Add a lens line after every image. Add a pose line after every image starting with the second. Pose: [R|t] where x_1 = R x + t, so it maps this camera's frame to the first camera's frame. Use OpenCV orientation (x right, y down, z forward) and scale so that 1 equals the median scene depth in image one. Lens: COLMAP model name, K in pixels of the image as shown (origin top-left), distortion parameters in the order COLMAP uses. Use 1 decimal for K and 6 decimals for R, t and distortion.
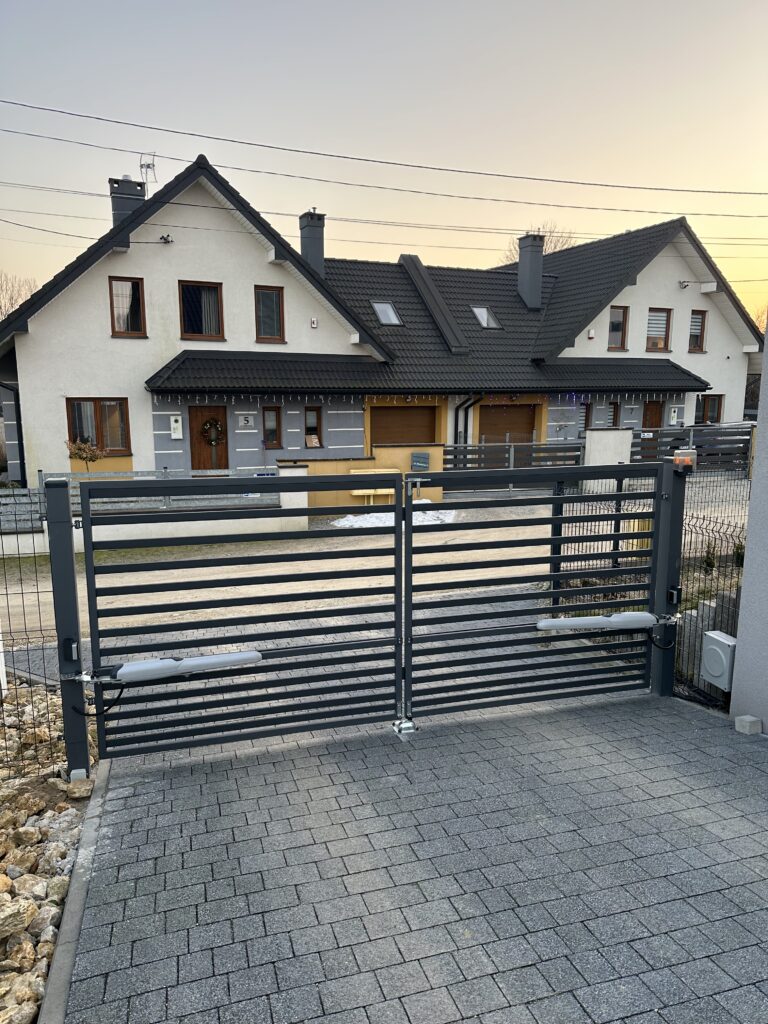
lens RADIAL K [[781.4, 0, 384.0], [0, 781.4, 512.0], [0, 0, 1]] dist [0.246561, -0.533158]
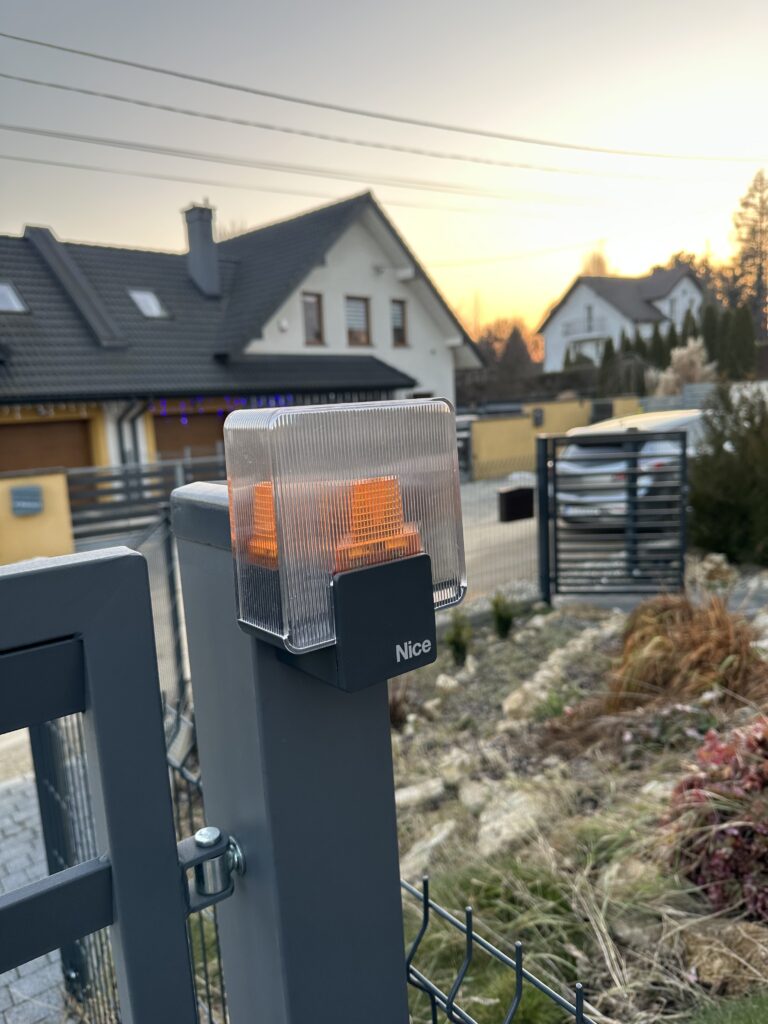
lens RADIAL K [[781.4, 0, 384.0], [0, 781.4, 512.0], [0, 0, 1]] dist [0.246561, -0.533158]
pose [[0.941101, -0.100334, 0.322895, 0.071027], [0.107293, 0.994220, -0.003778, -0.012829], [-0.320650, 0.038200, 0.946427, 0.184914]]
